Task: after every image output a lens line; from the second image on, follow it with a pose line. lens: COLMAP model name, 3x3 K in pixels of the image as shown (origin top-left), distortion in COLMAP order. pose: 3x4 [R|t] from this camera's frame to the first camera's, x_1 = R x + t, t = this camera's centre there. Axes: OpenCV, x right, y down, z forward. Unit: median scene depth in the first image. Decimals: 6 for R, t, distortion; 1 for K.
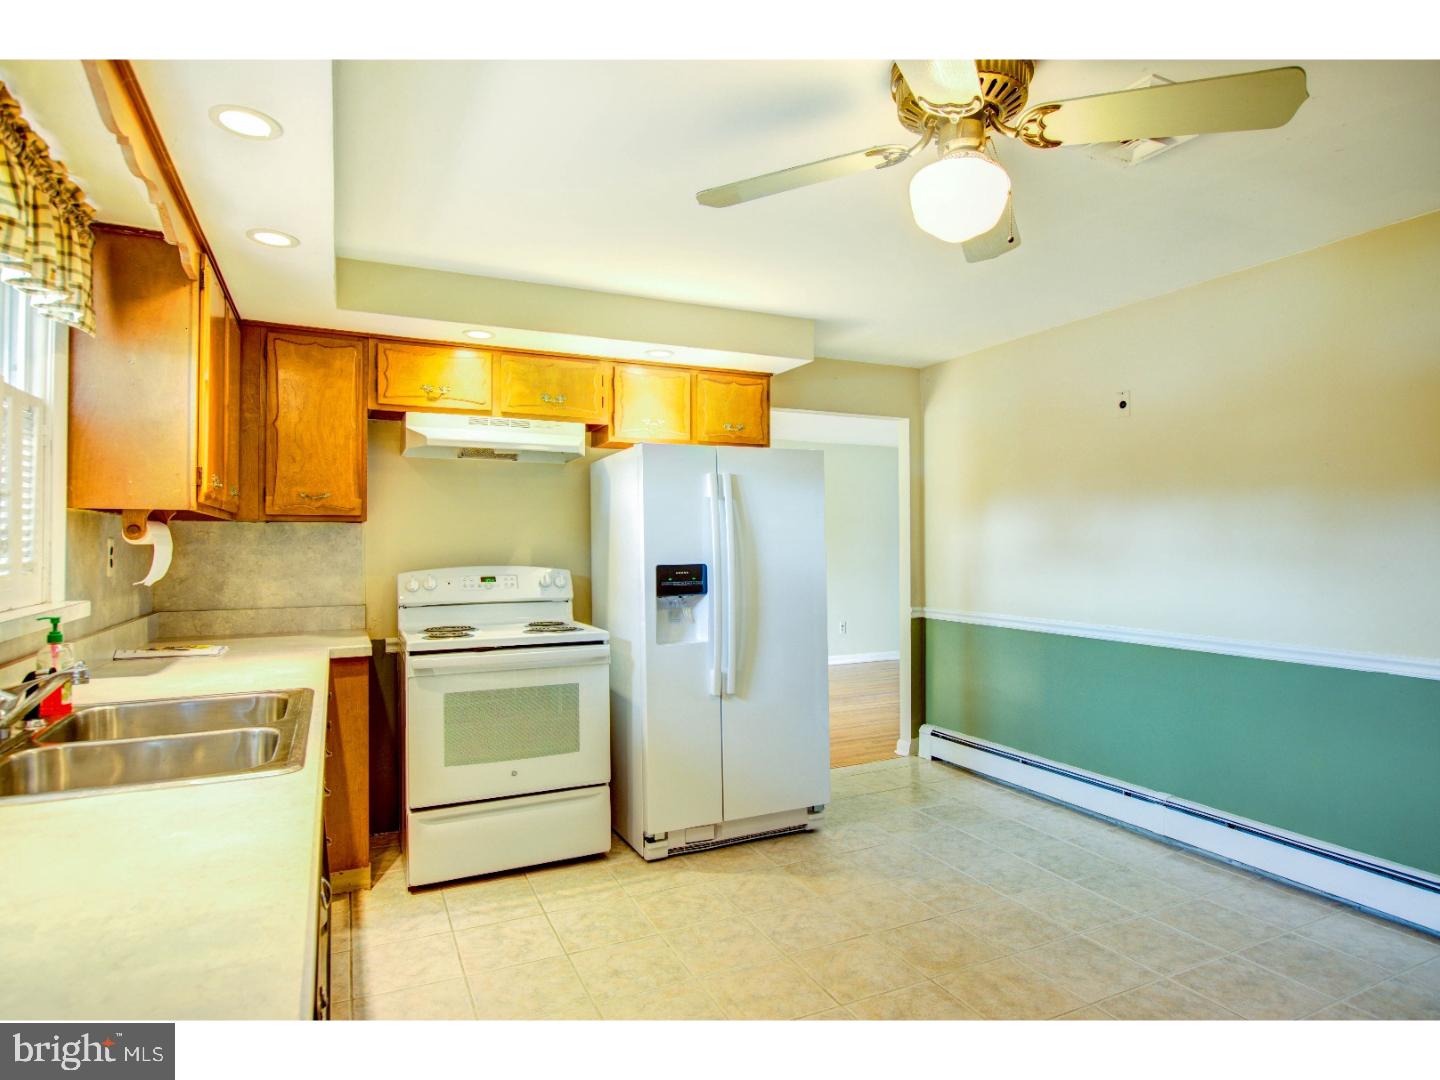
lens RADIAL K [[808.9, 0, 727.2], [0, 808.9, 529.9], [0, 0, 1]] dist [-0.022729, 0.002691]
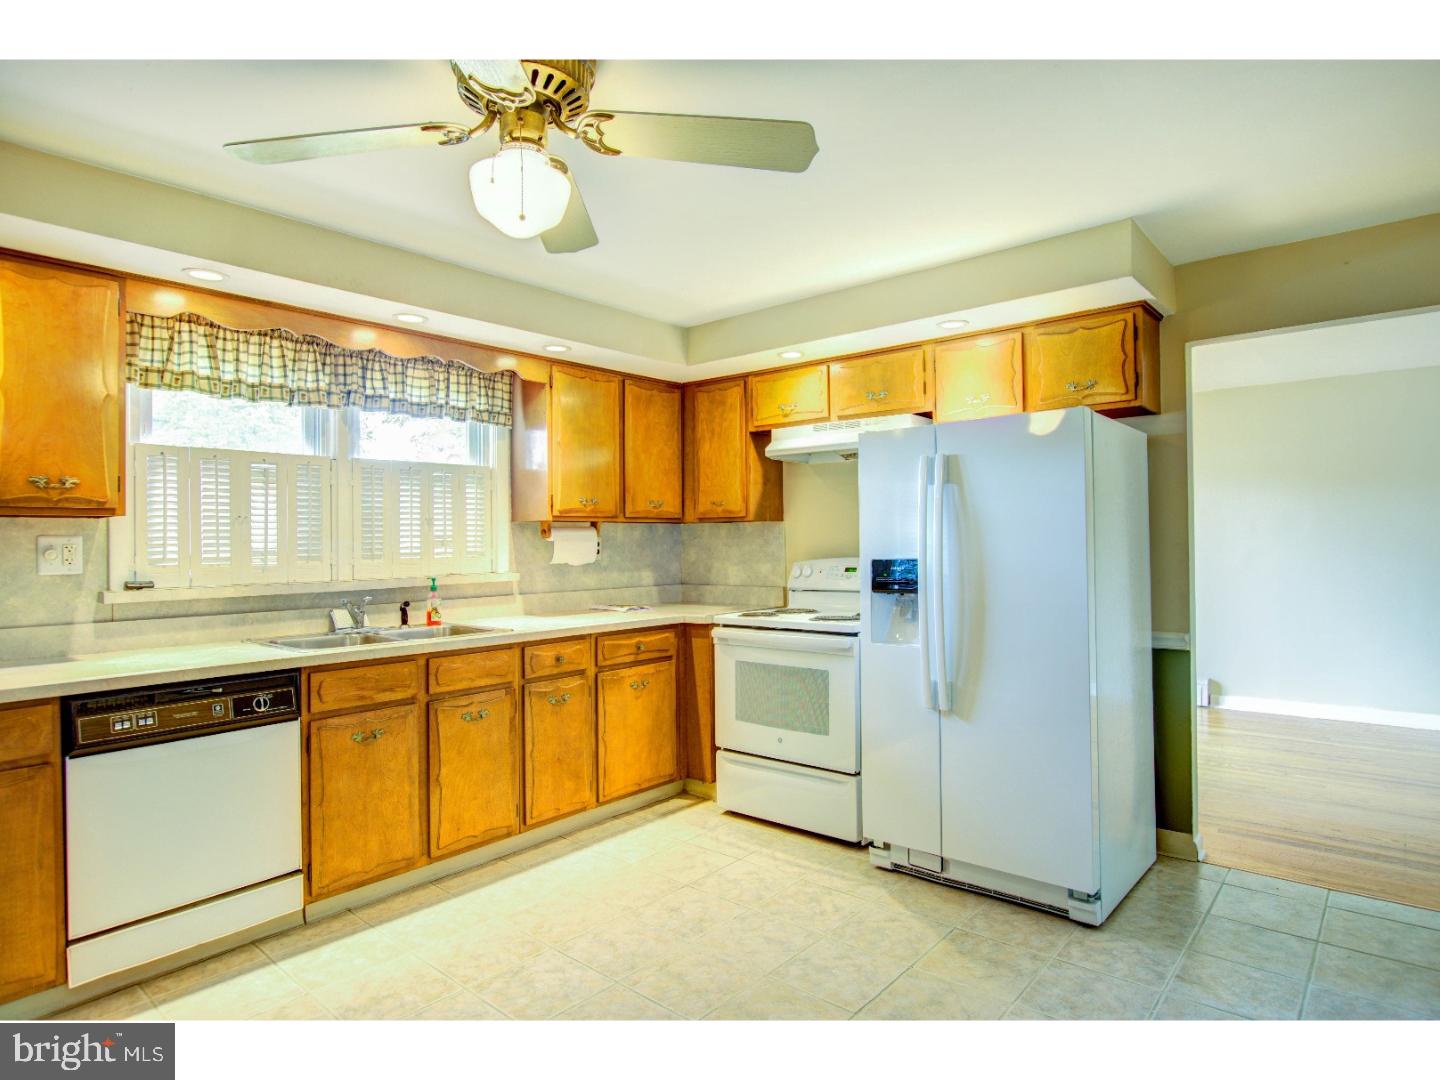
lens RADIAL K [[808.9, 0, 727.2], [0, 808.9, 529.9], [0, 0, 1]] dist [-0.022729, 0.002691]
pose [[0.402351, -0.013313, -0.915389, 0.717795], [0.026149, 0.999653, -0.003045, 0.007219], [0.915112, -0.022711, 0.402560, 0.458931]]
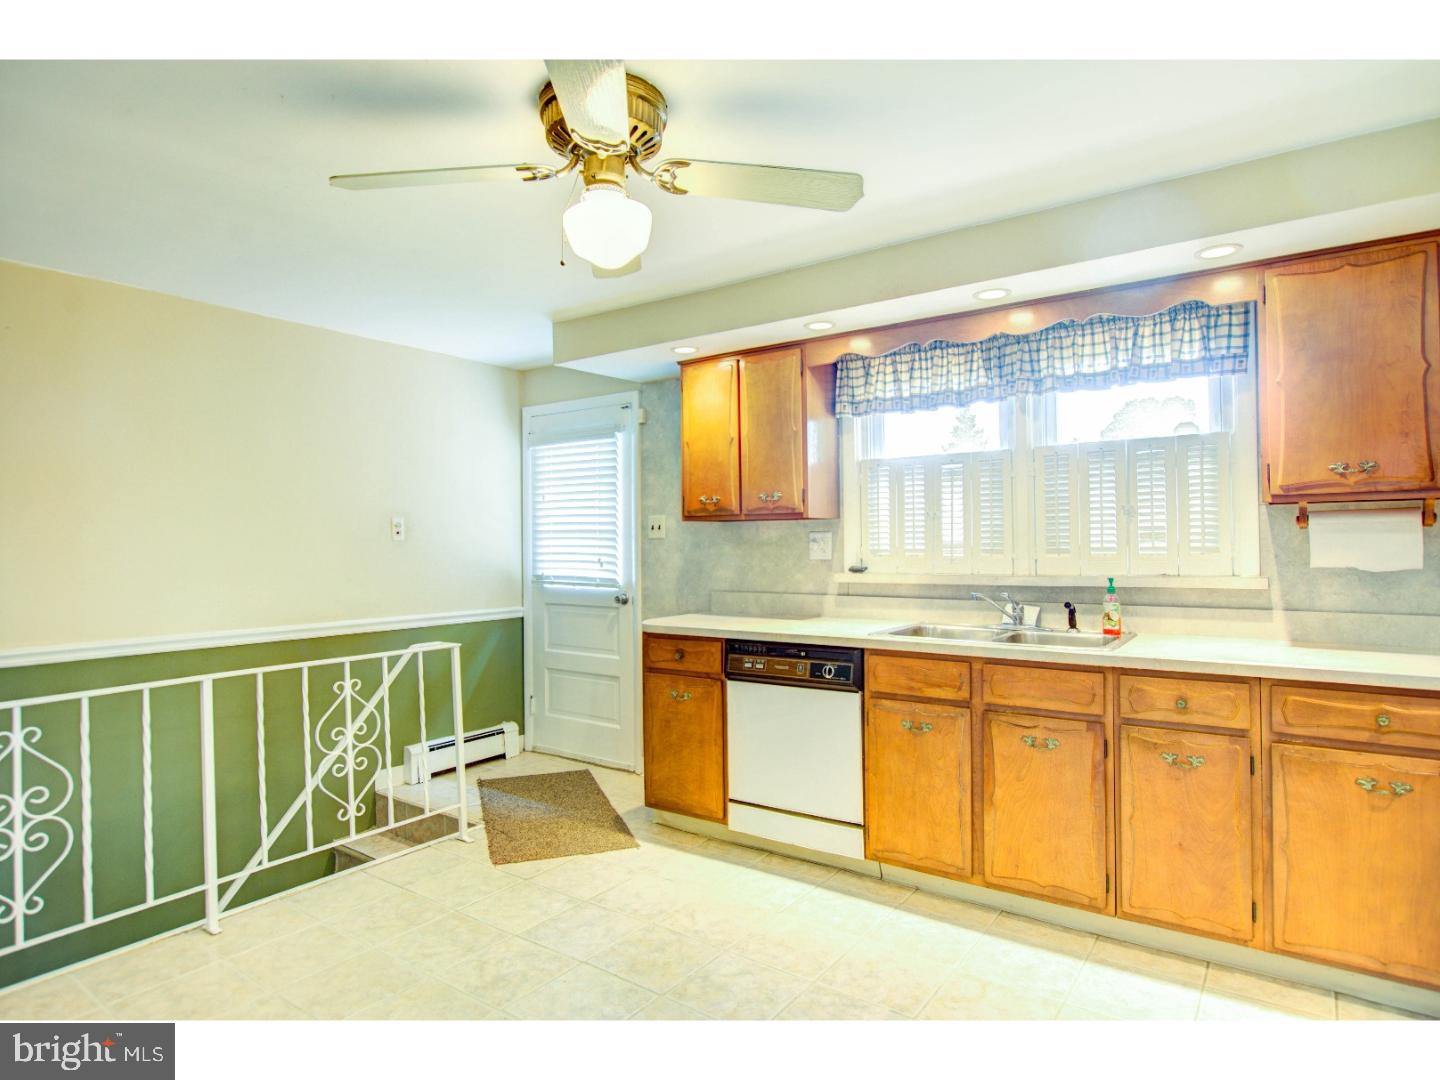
lens RADIAL K [[808.9, 0, 727.2], [0, 808.9, 529.9], [0, 0, 1]] dist [-0.022729, 0.002691]
pose [[-0.880832, 0.008268, -0.473356, 0.370874], [0.023591, 0.999372, -0.026443, 0.018128], [0.472840, -0.034459, -0.880474, 1.138039]]
